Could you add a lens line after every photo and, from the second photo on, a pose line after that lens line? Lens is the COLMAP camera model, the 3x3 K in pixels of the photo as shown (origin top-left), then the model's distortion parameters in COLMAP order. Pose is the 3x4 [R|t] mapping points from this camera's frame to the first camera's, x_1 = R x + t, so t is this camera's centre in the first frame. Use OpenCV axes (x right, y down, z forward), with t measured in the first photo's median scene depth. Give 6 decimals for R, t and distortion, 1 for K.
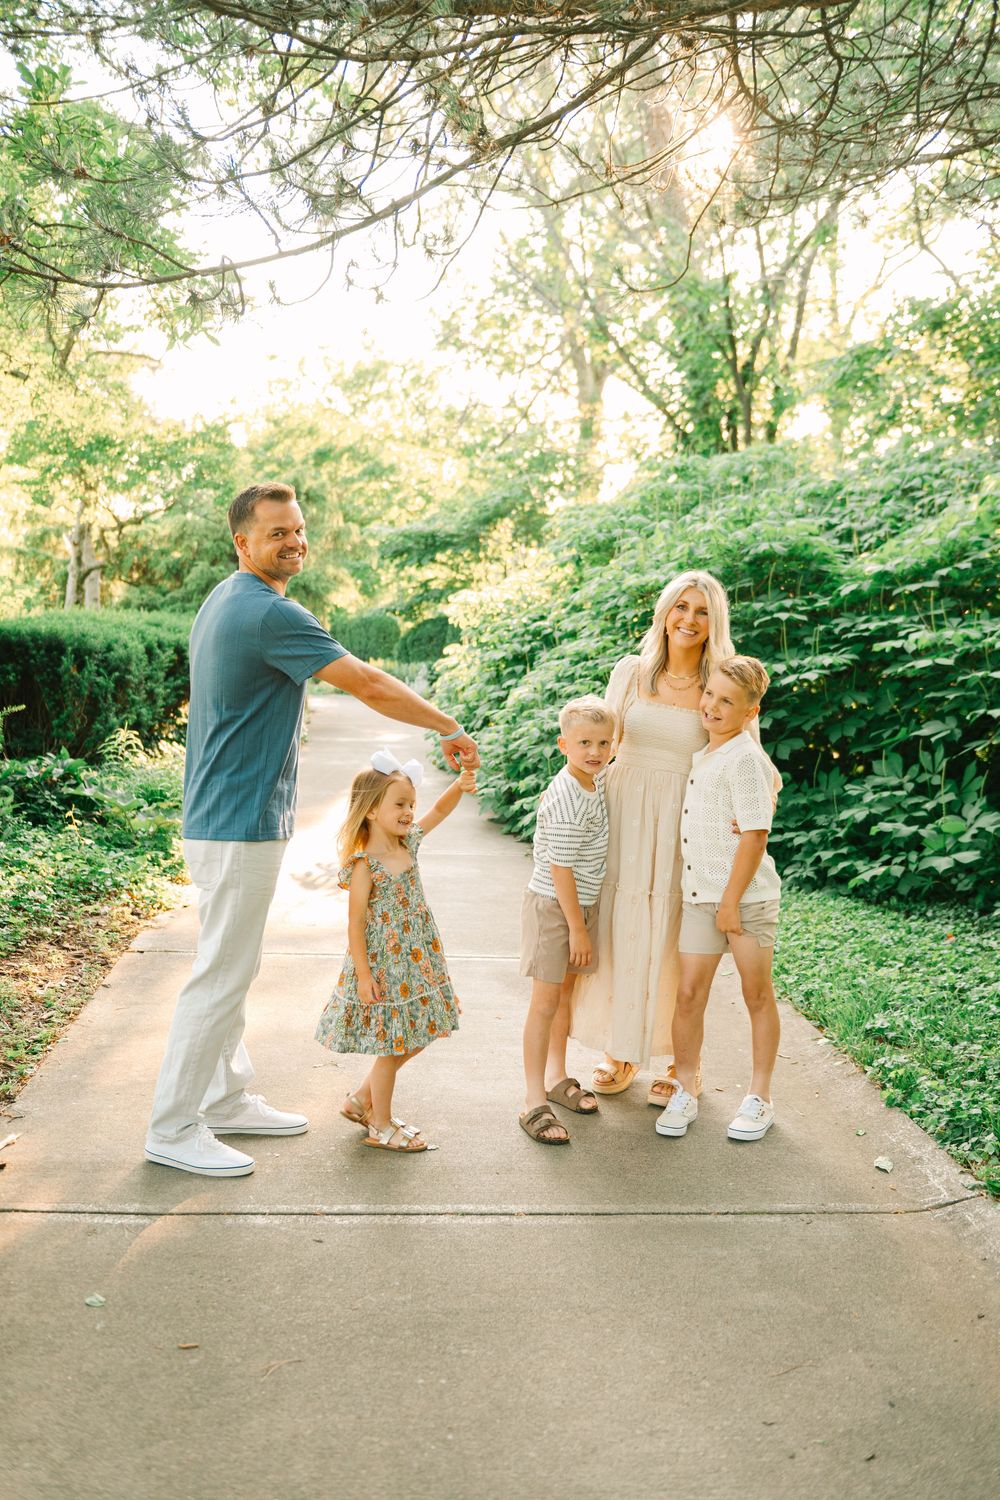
lens RADIAL K [[1434.6, 0, 511.8], [0, 1434.6, 730.7], [0, 0, 1]] dist [-0.004072, -0.004925]
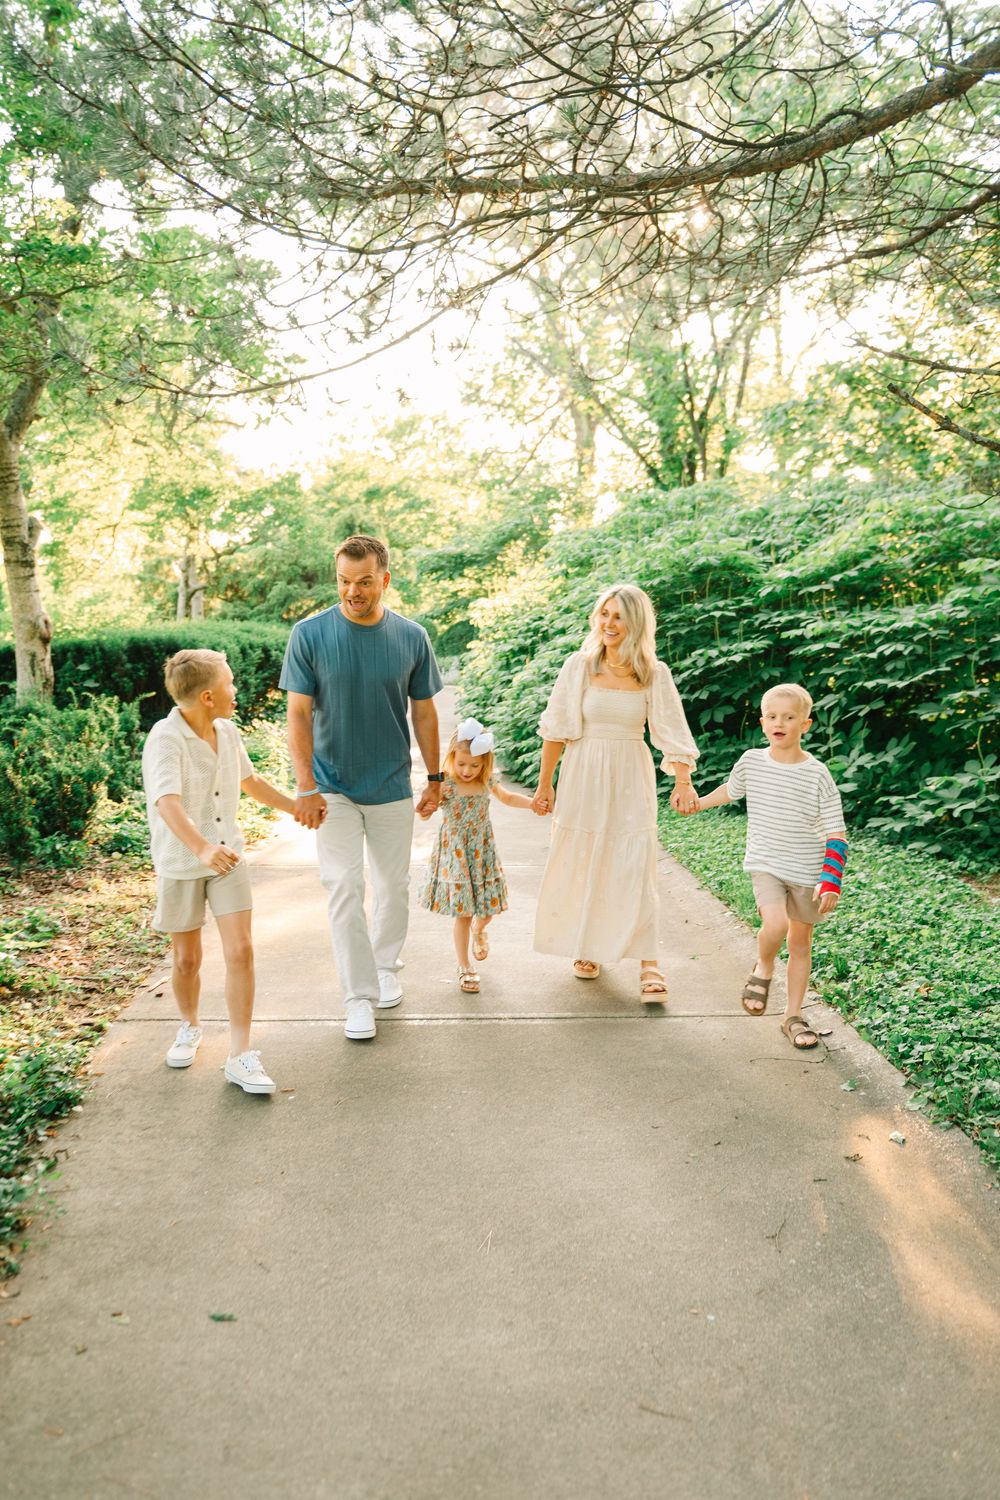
lens RADIAL K [[1162.1, 0, 500.0], [0, 1162.1, 750.0], [0, 0, 1]] dist [-0.003024, 0.000188]
pose [[0.999302, -0.022313, -0.029962, 0.015251], [0.023293, 0.999192, 0.032769, 0.006443], [0.029207, -0.033444, 0.999014, -0.072495]]
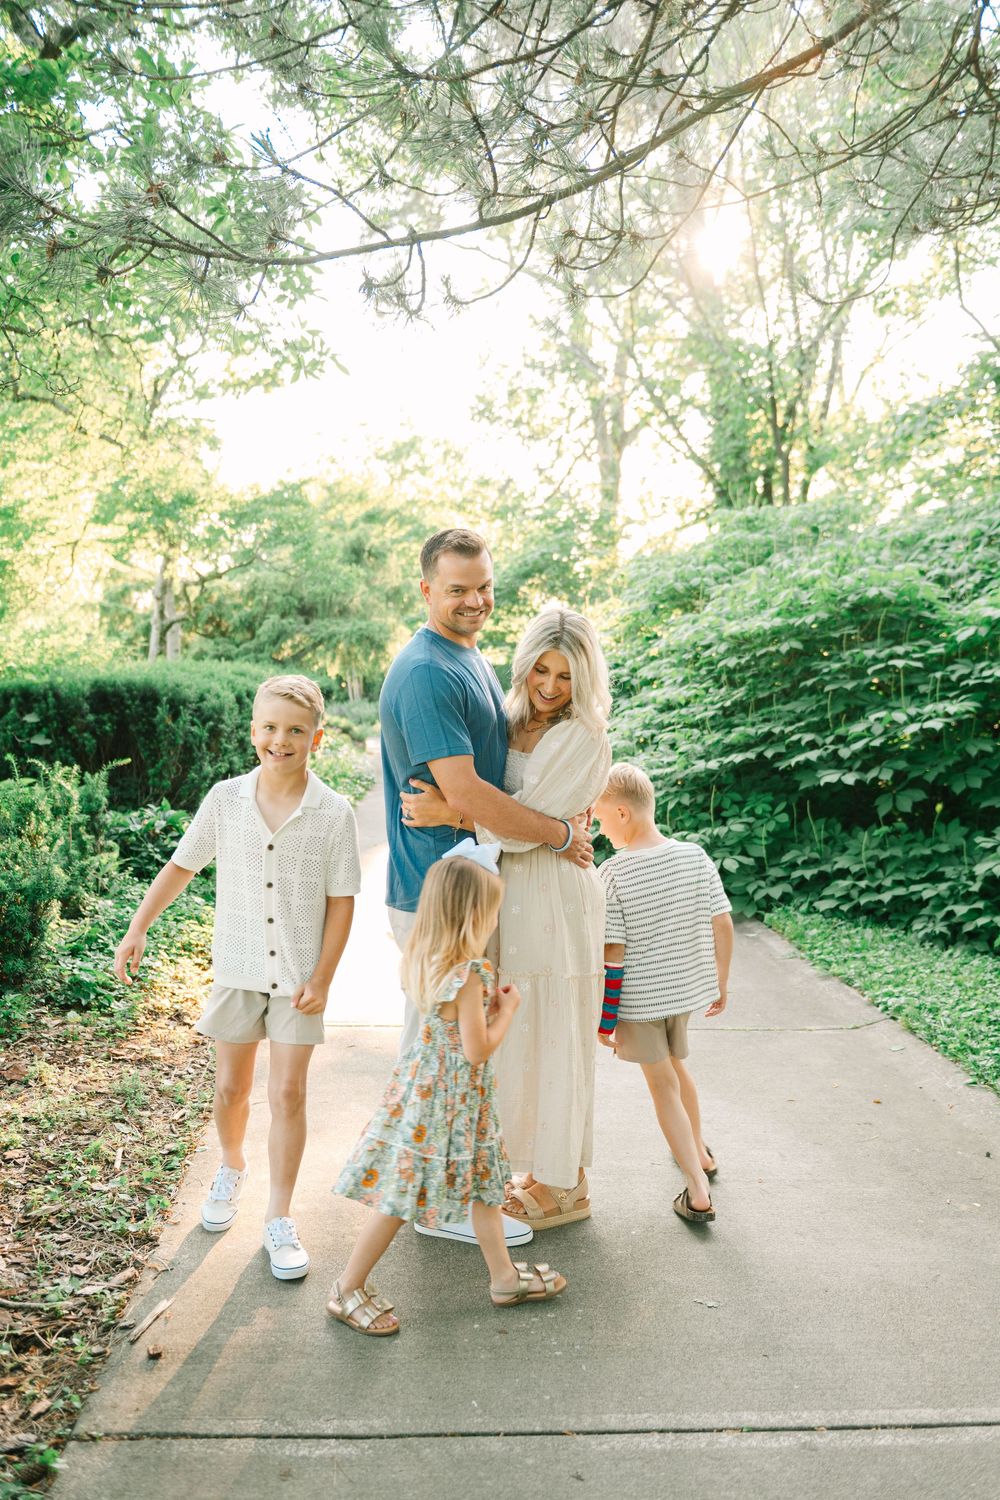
lens RADIAL K [[1250.3, 0, 505.3], [0, 1250.3, 779.7], [0, 0, 1]] dist [0.002854, -0.003891]
pose [[0.999925, -0.005074, -0.011146, -0.057065], [0.005215, 0.999906, 0.012669, -0.009859], [0.011081, -0.012726, 0.999858, 0.115703]]
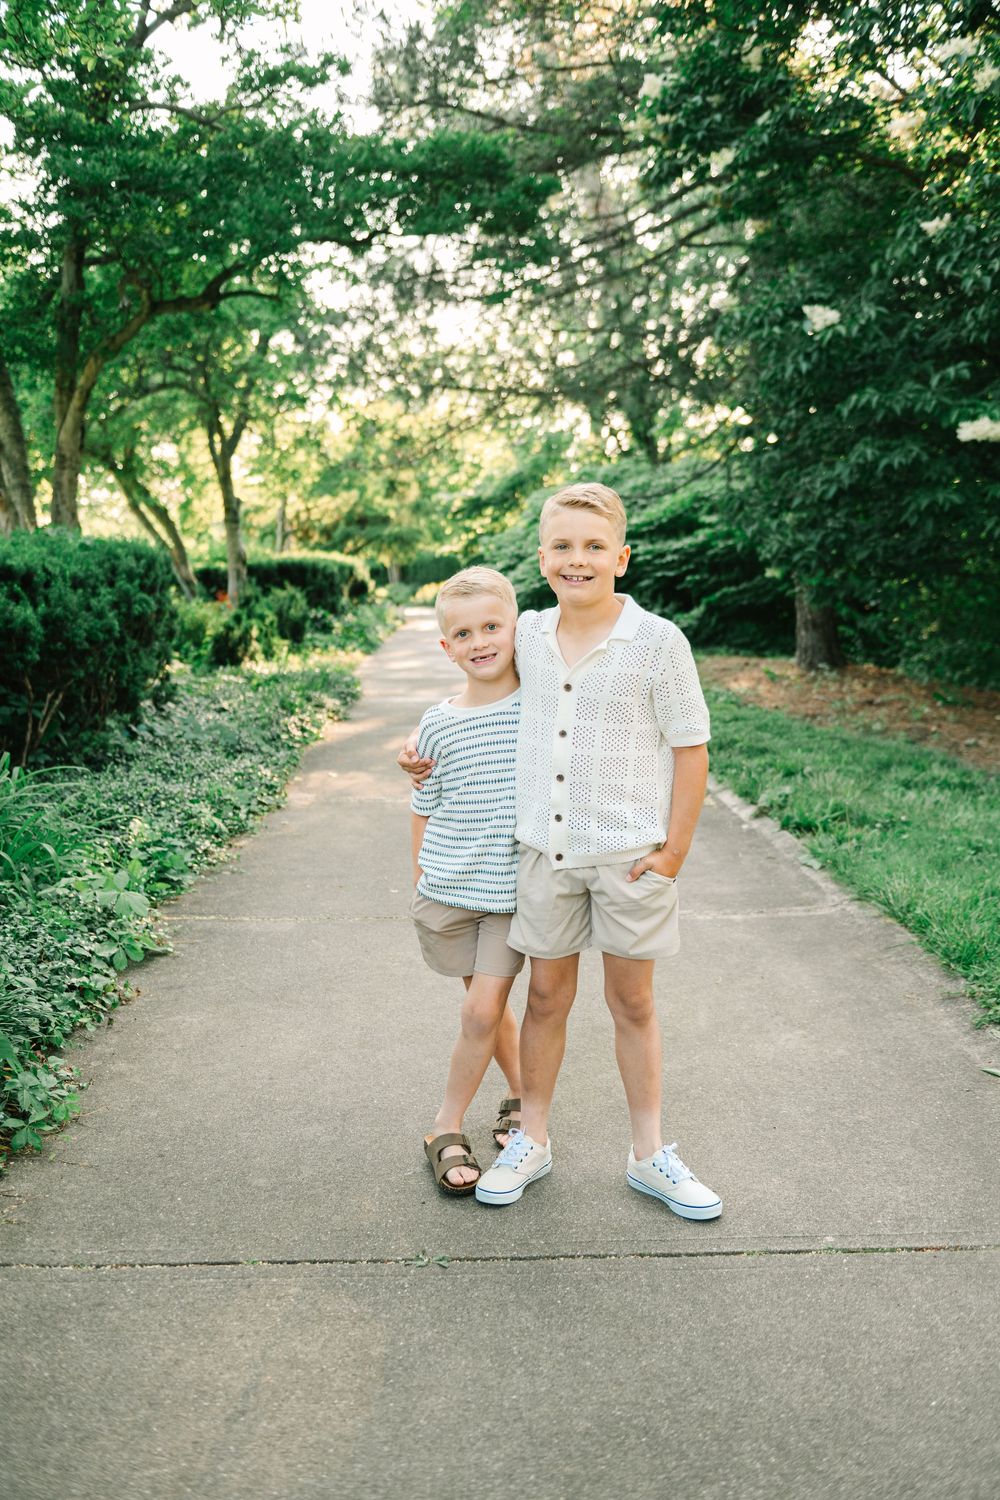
lens RADIAL K [[1434.6, 0, 511.8], [0, 1434.6, 730.7], [0, 0, 1]] dist [-0.004072, -0.004925]
pose [[0.997996, -0.035330, -0.052498, 0.129030], [0.037501, 0.998457, 0.040951, 0.120059], [0.050971, -0.042837, 0.997781, -1.301623]]
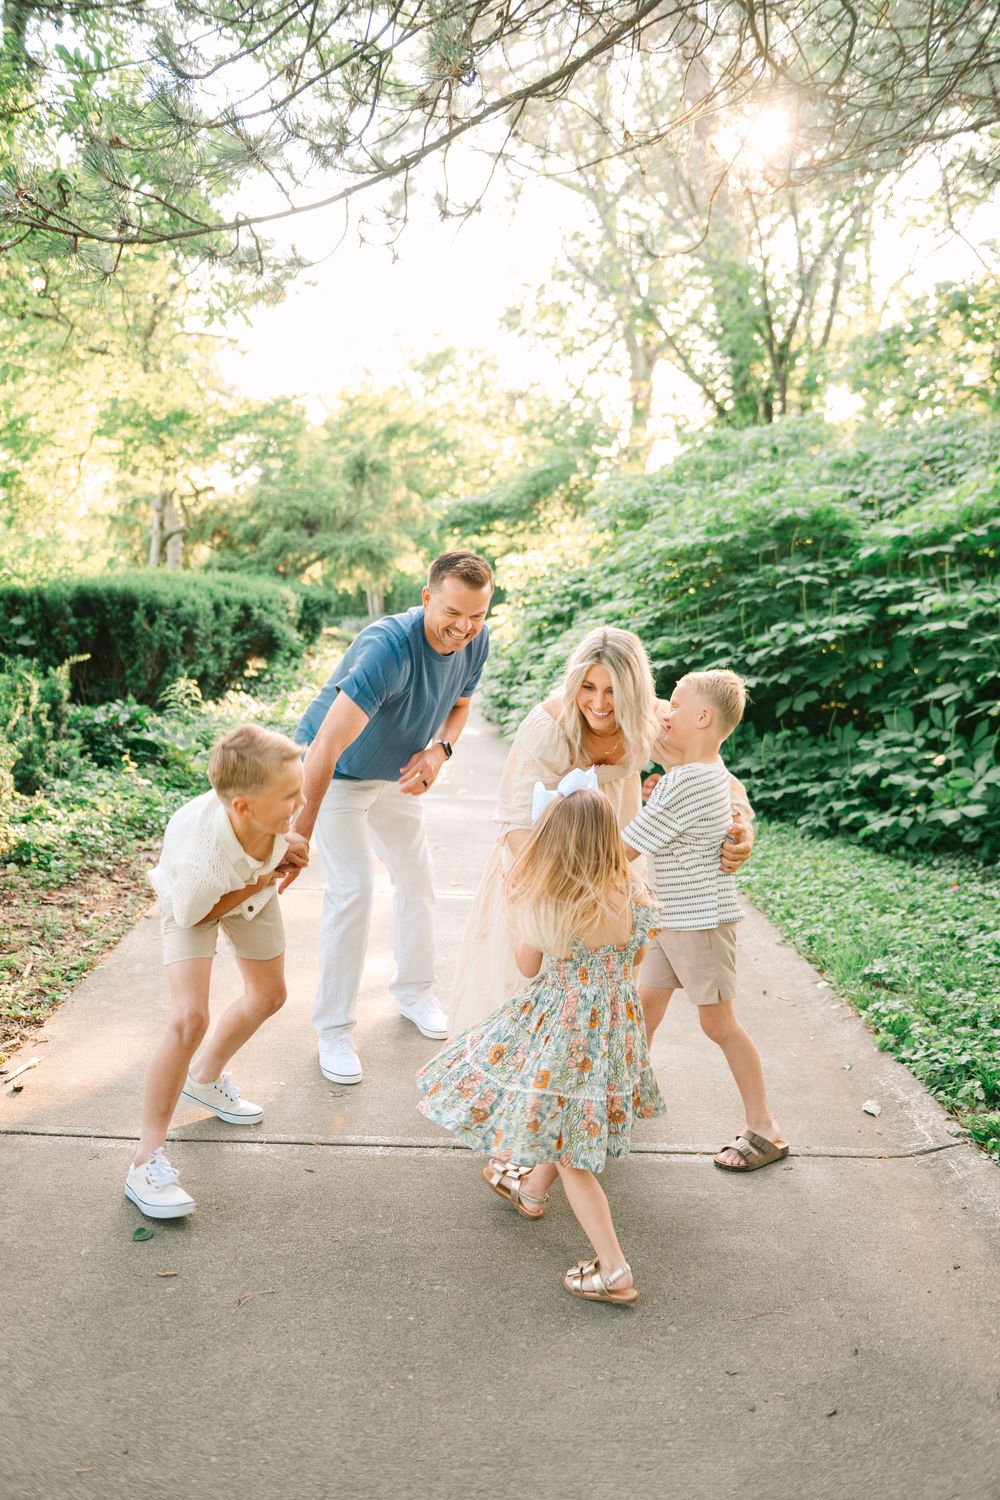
lens RADIAL K [[1301.9, 0, 509.2], [0, 1301.9, 730.7], [0, 0, 1]] dist [-0.004153, -0.003492]
pose [[0.998804, 0.013394, -0.047018, 0.016547], [-0.011833, 0.999375, 0.033322, 0.002168], [0.047435, -0.032726, 0.998338, 0.028070]]
